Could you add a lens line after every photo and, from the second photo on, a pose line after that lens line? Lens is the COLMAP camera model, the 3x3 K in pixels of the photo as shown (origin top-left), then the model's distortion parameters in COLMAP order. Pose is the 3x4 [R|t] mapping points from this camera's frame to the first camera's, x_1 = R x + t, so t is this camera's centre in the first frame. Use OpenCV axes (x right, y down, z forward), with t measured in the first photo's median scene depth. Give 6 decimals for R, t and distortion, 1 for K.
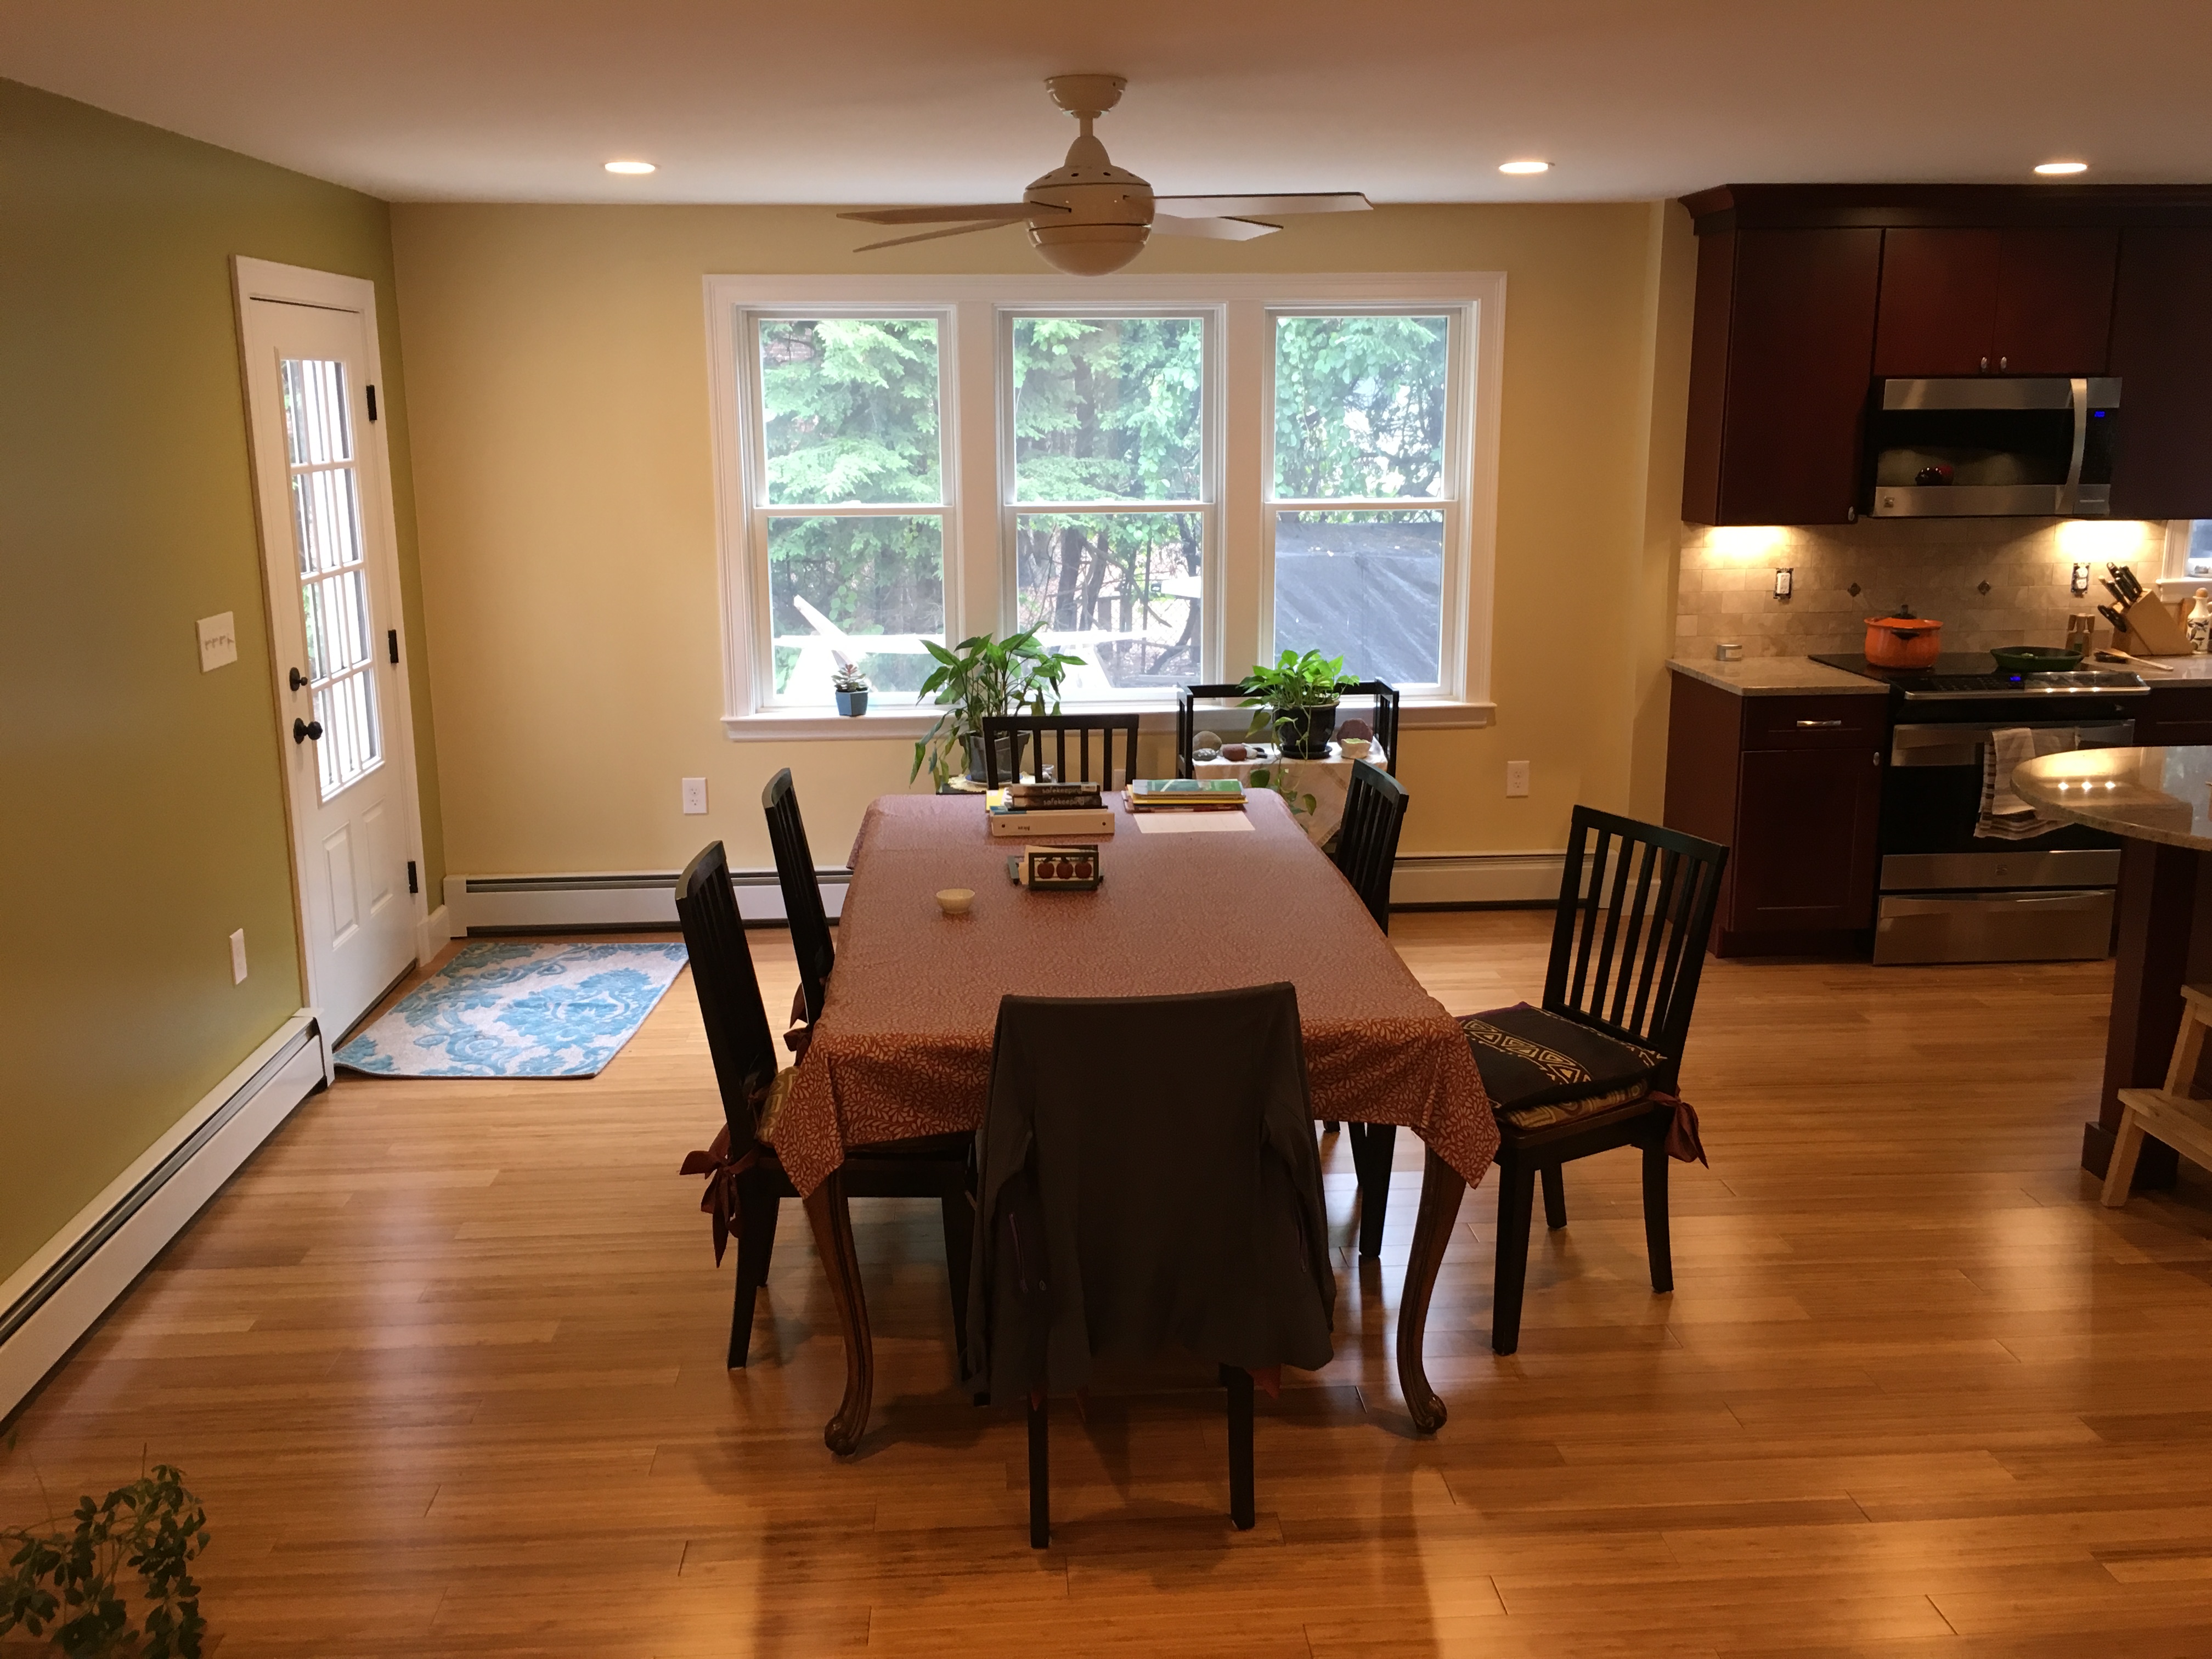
lens RADIAL K [[1869.8, 0, 1096.5], [0, 1869.8, 824.7], [0, 0, 1]] dist [0.074527, -0.094288]
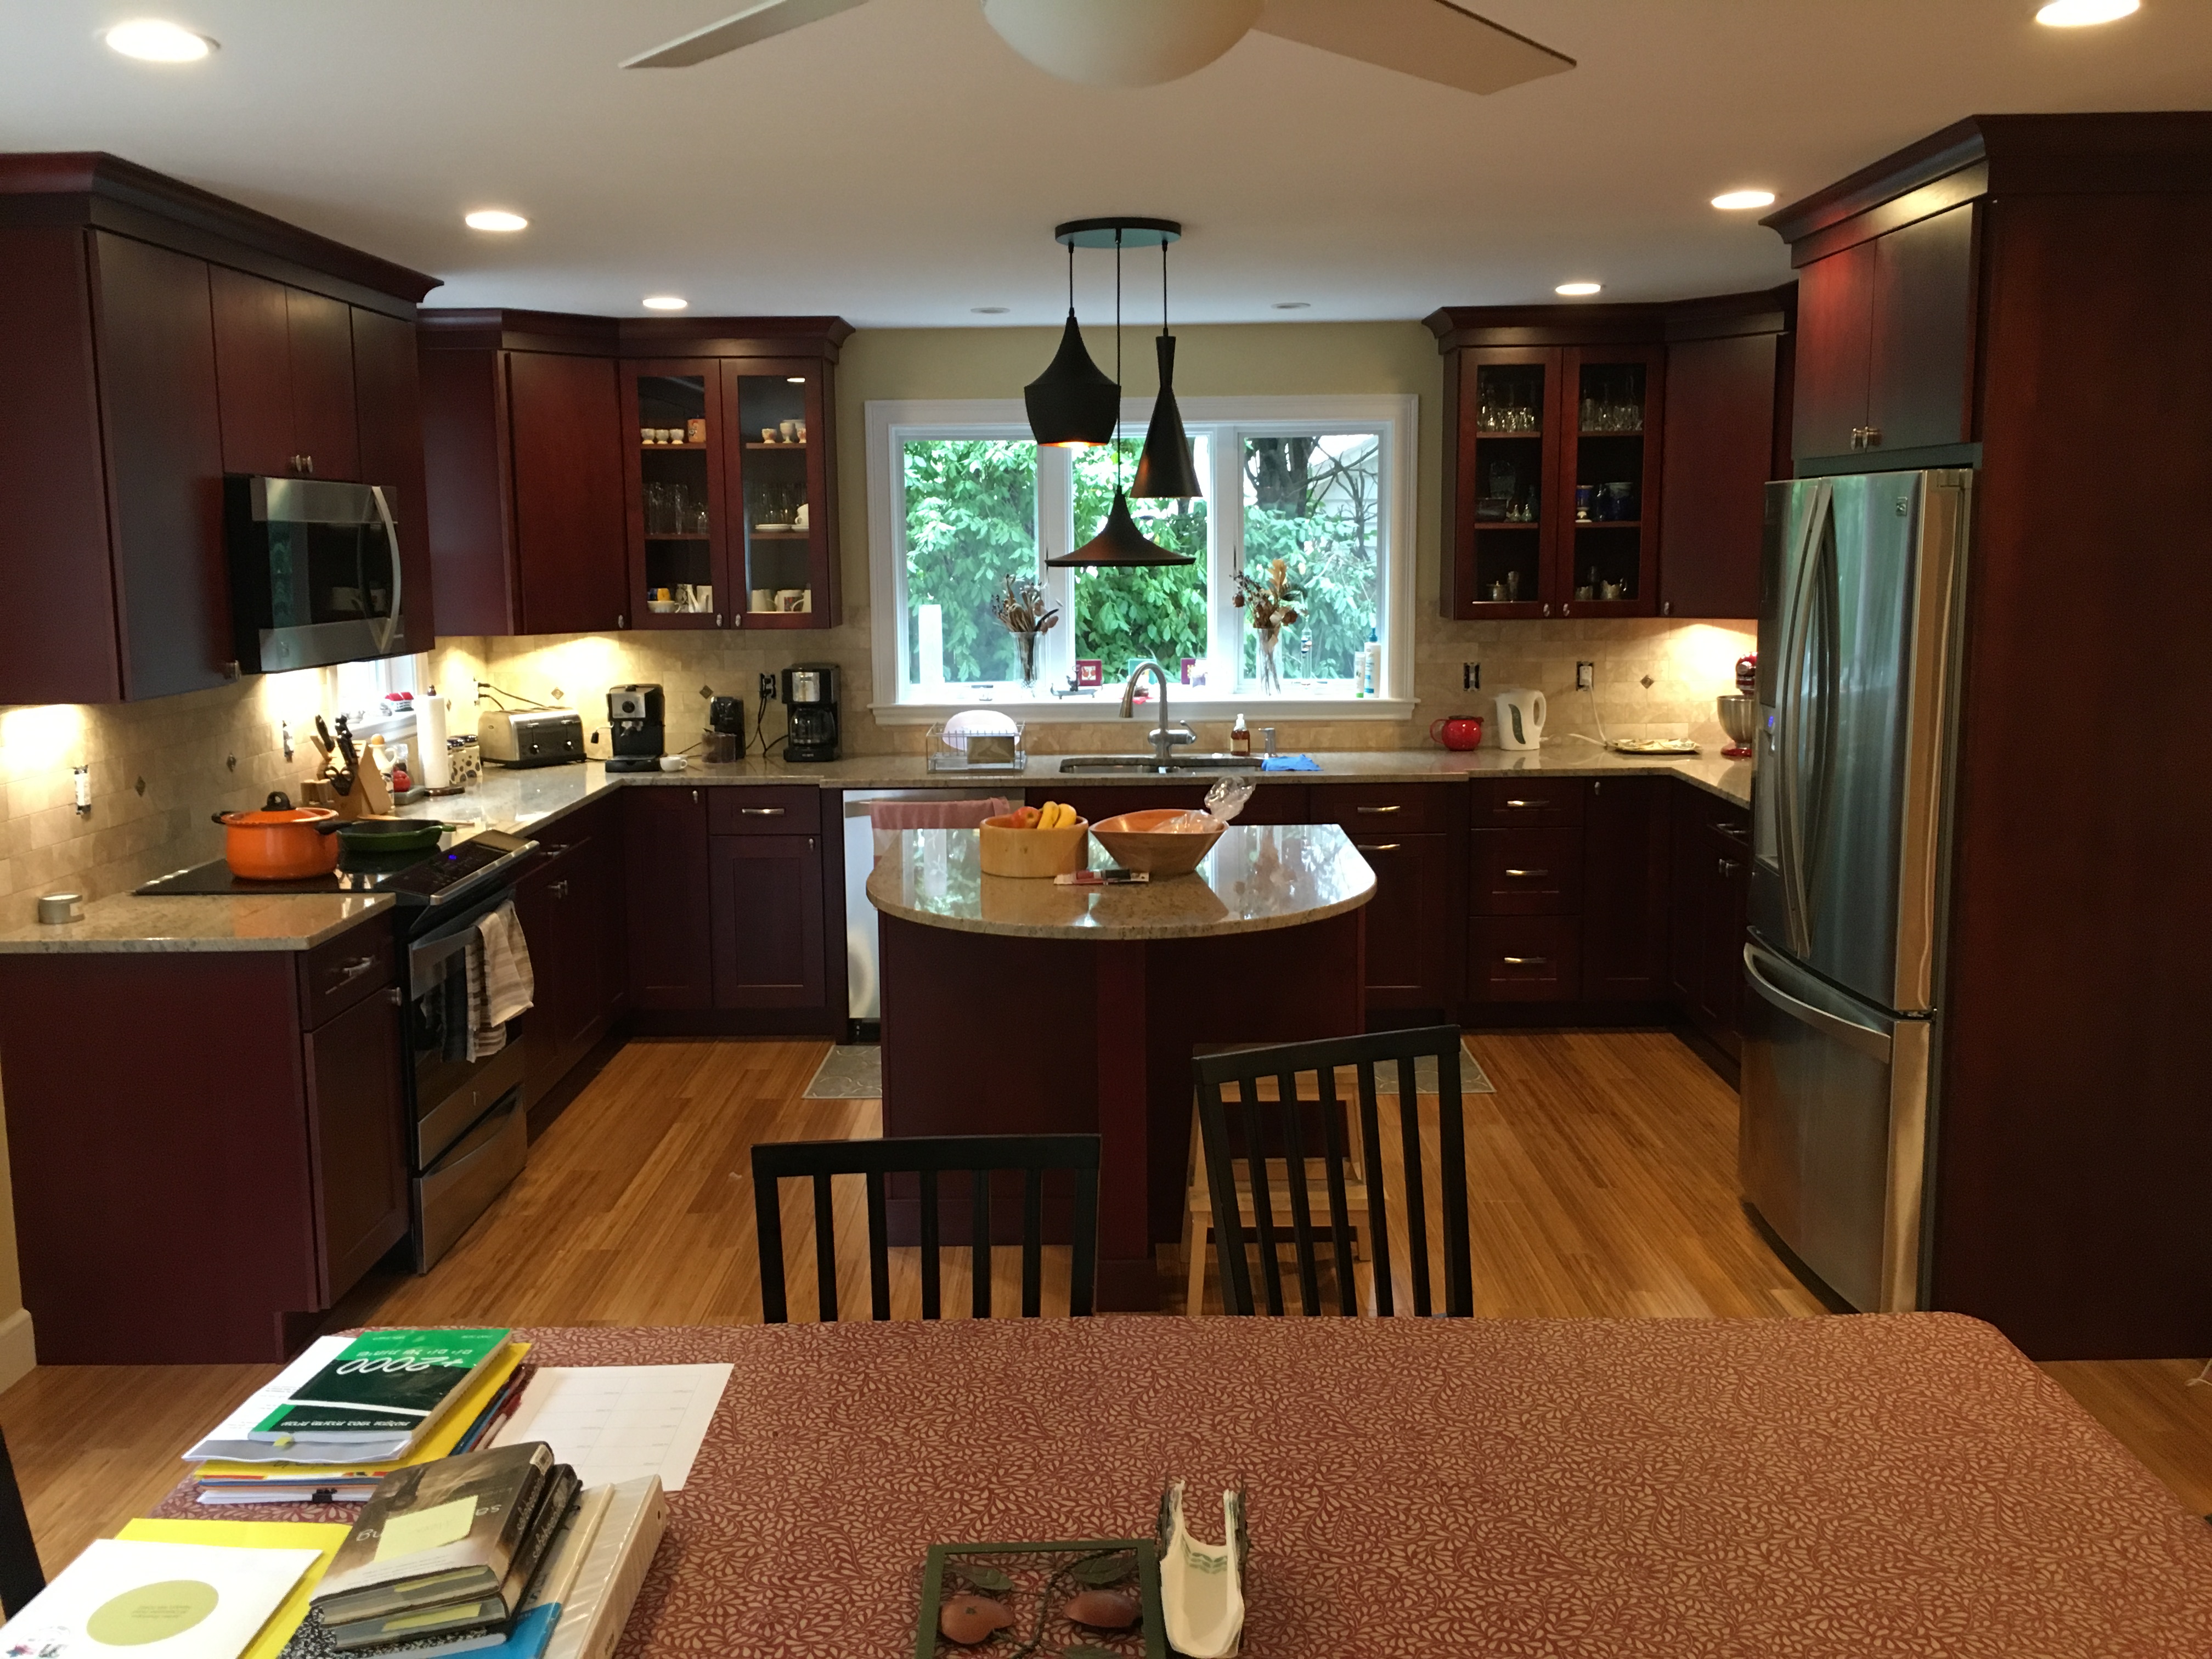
lens RADIAL K [[1869.8, 0, 1112.7], [0, 1869.8, 799.7], [0, 0, 1]] dist [0.074527, -0.094288]
pose [[0.071416, -0.134462, 0.988342, -0.261946], [0.230422, 0.966294, 0.114813, -0.123424], [-0.970467, 0.219536, 0.099992, 0.623603]]
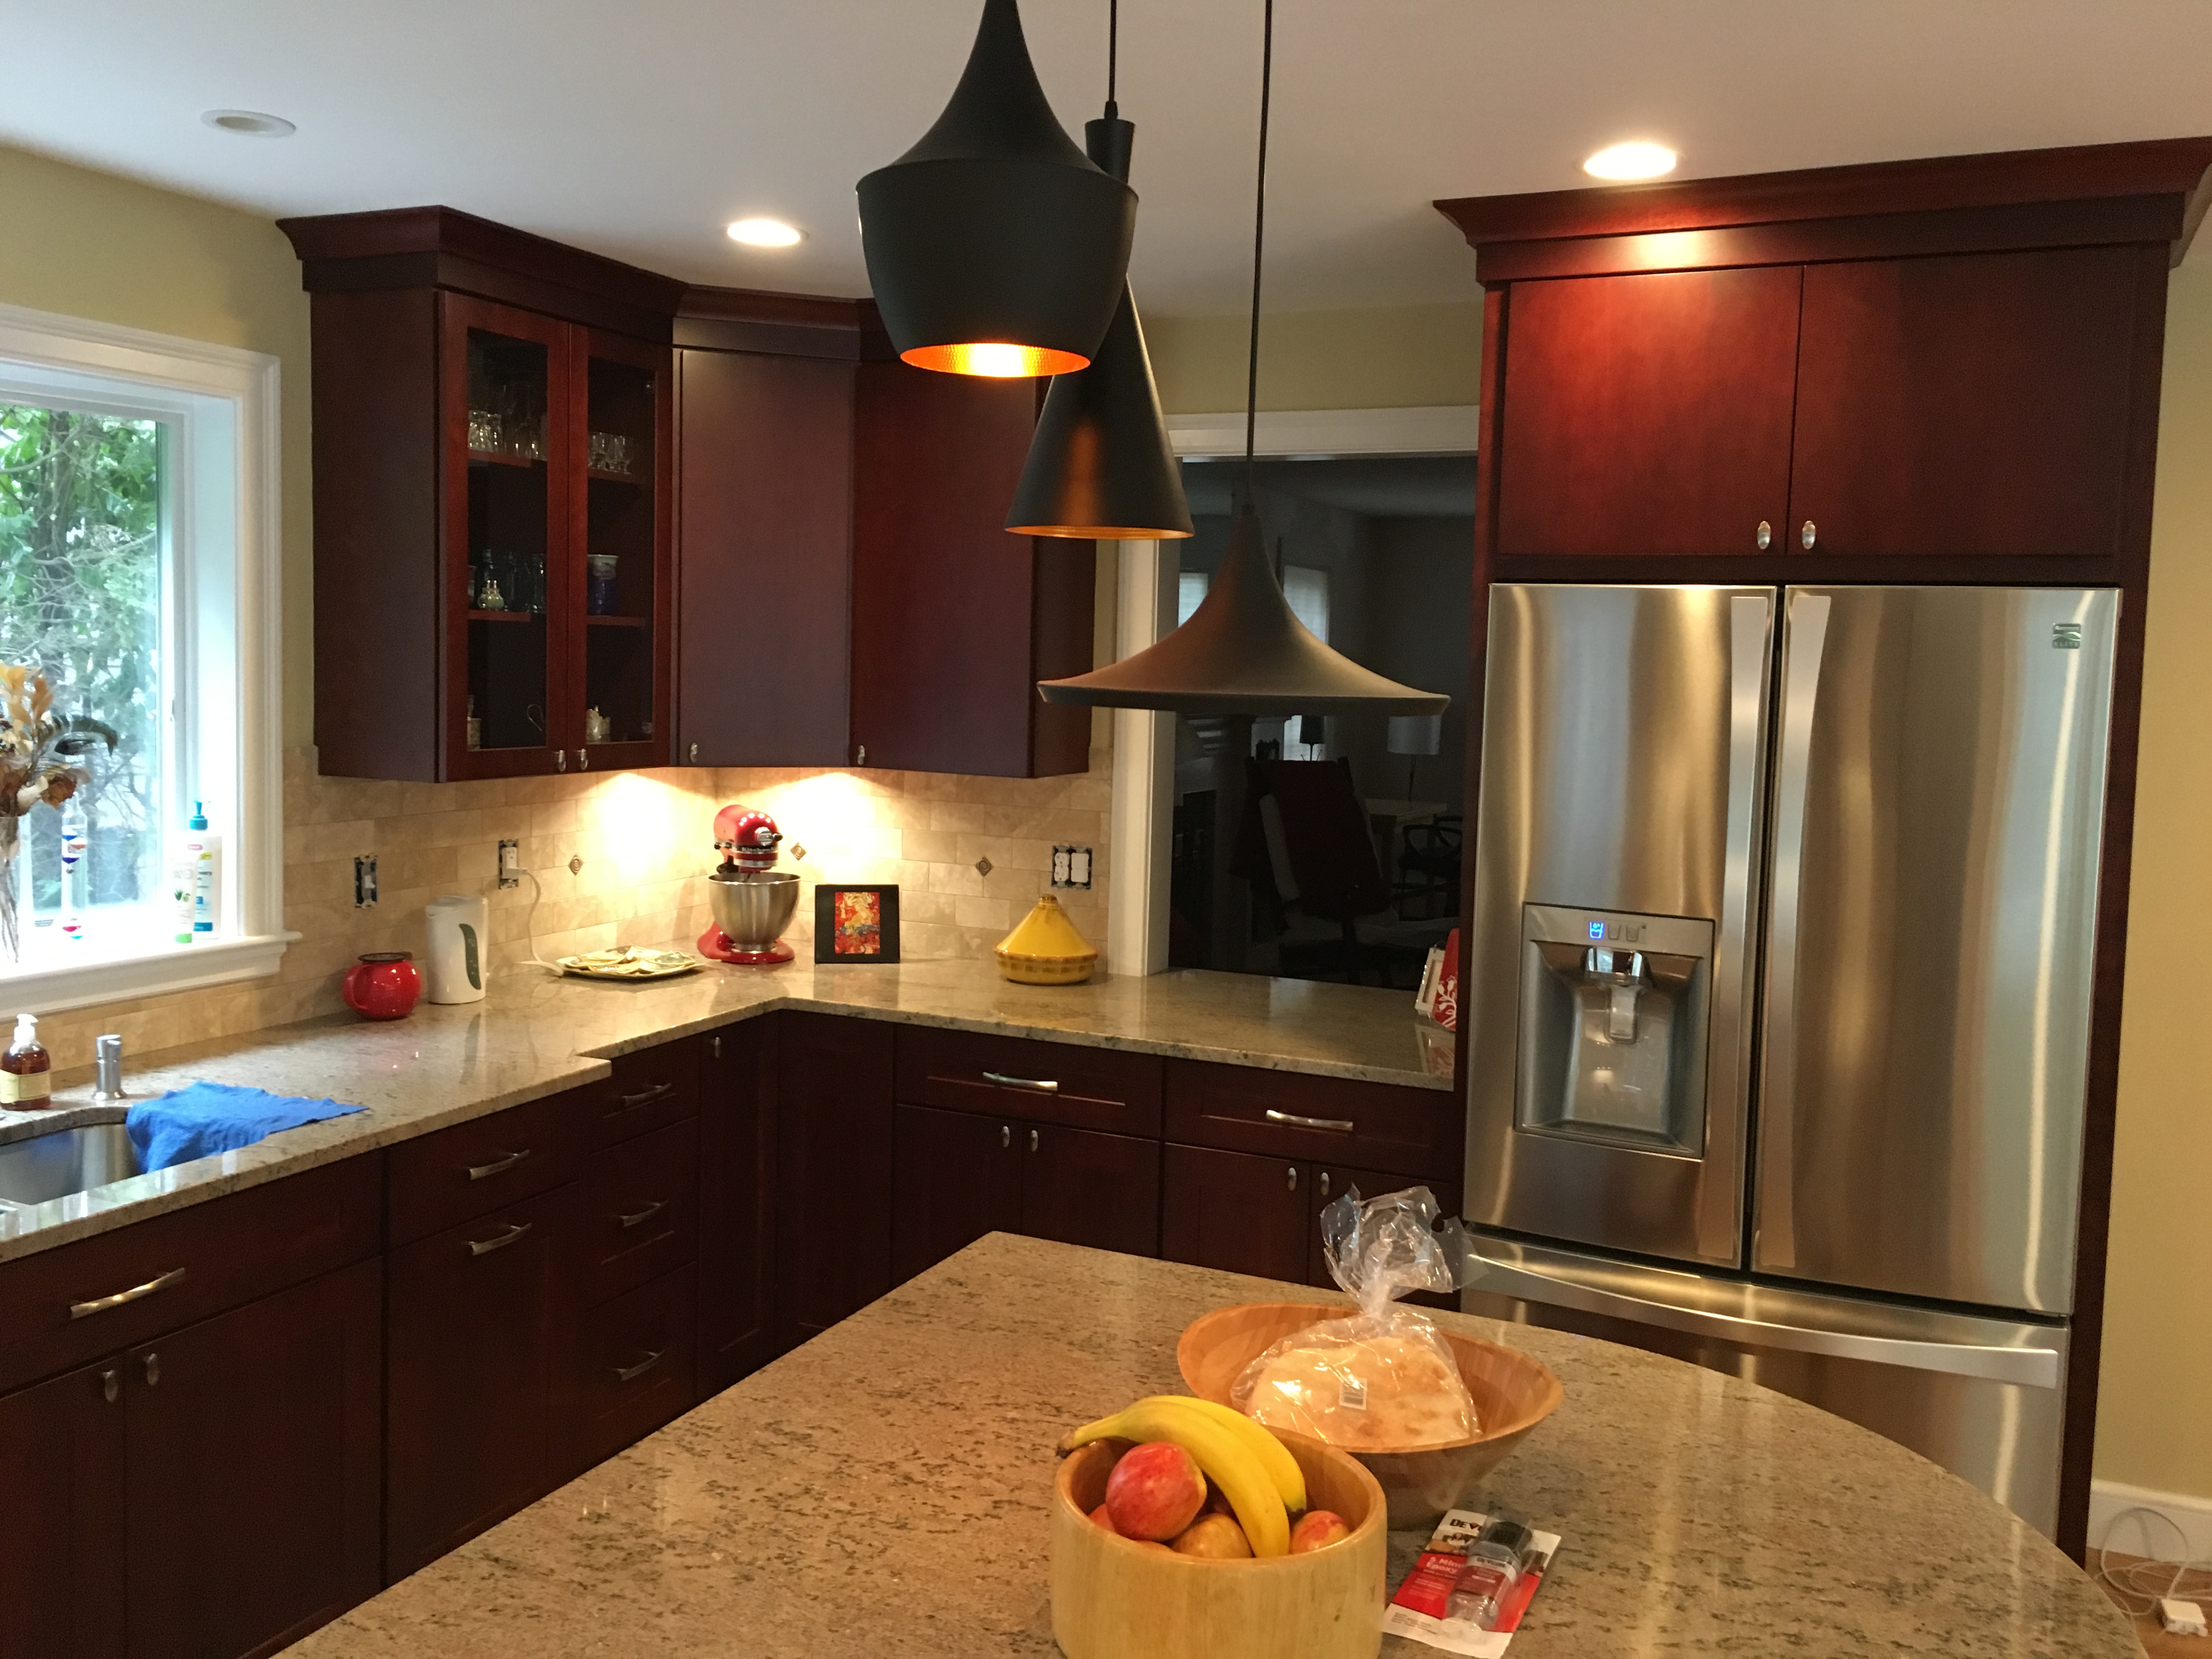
lens RADIAL K [[1869.8, 0, 1100.2], [0, 1869.8, 791.6], [0, 0, 1]] dist [0.074527, -0.094288]
pose [[-0.881861, -0.051149, 0.468728, 0.356379], [0.084275, 0.960993, 0.263420, -0.187914], [-0.463918, 0.271802, -0.843151, 0.912689]]
